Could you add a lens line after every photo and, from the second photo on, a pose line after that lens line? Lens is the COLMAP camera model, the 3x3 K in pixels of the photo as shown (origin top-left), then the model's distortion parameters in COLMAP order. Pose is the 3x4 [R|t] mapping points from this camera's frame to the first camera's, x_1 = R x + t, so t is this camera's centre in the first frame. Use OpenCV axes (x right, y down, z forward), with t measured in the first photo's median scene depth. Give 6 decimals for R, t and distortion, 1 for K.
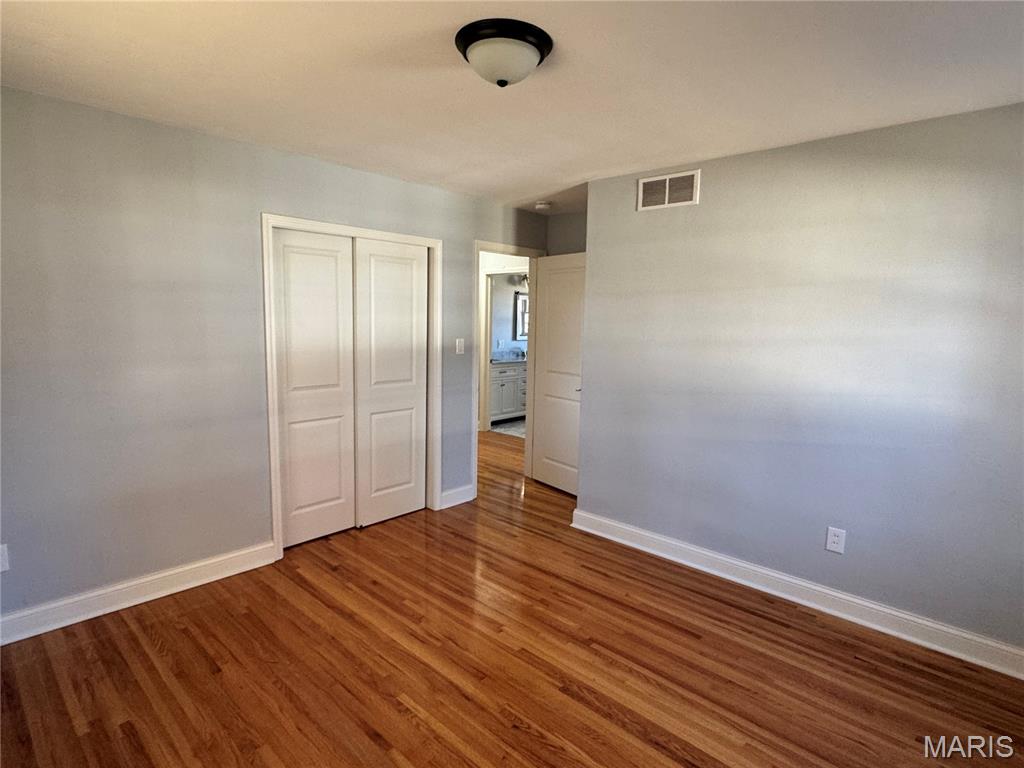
lens RADIAL K [[555.9, 0, 507.8], [0, 555.9, 383.6], [0, 0, 1]] dist [0.000840, -0.000047]
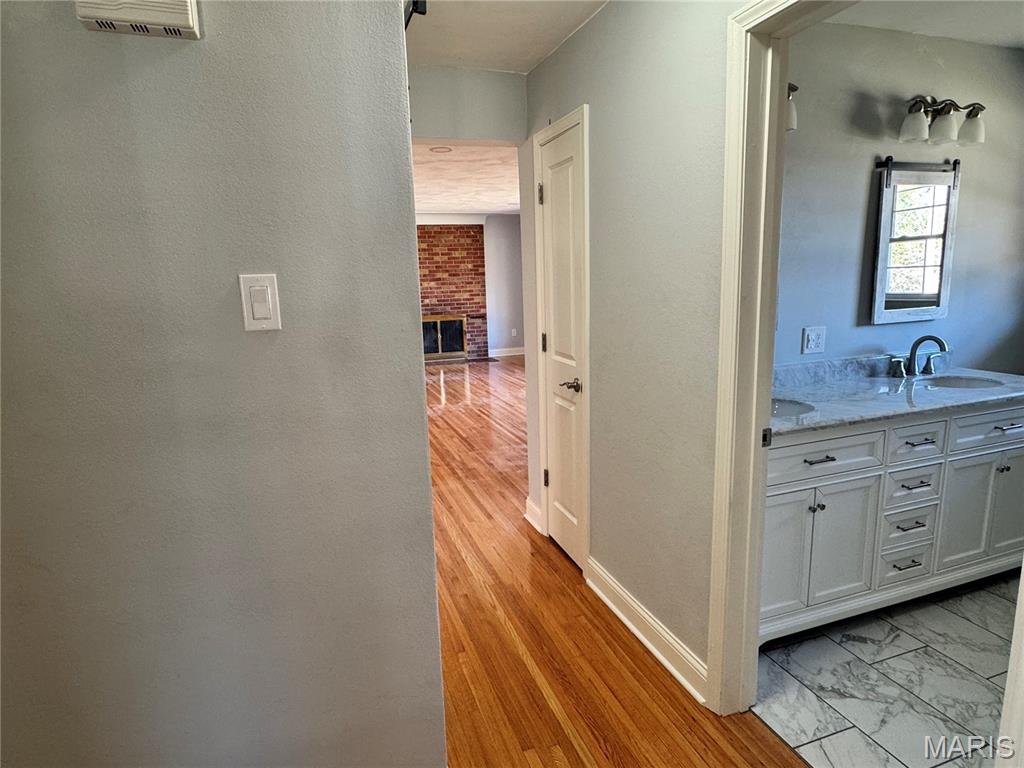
lens RADIAL K [[595.2, 0, 511.2], [0, 595.2, 379.5], [0, 0, 1]] dist [0.005181, 0.000980]
pose [[0.887718, 0.035318, -0.459031, -0.010109], [-0.006243, 0.997885, 0.064705, -0.077057], [0.460346, -0.054574, 0.886061, 0.701260]]
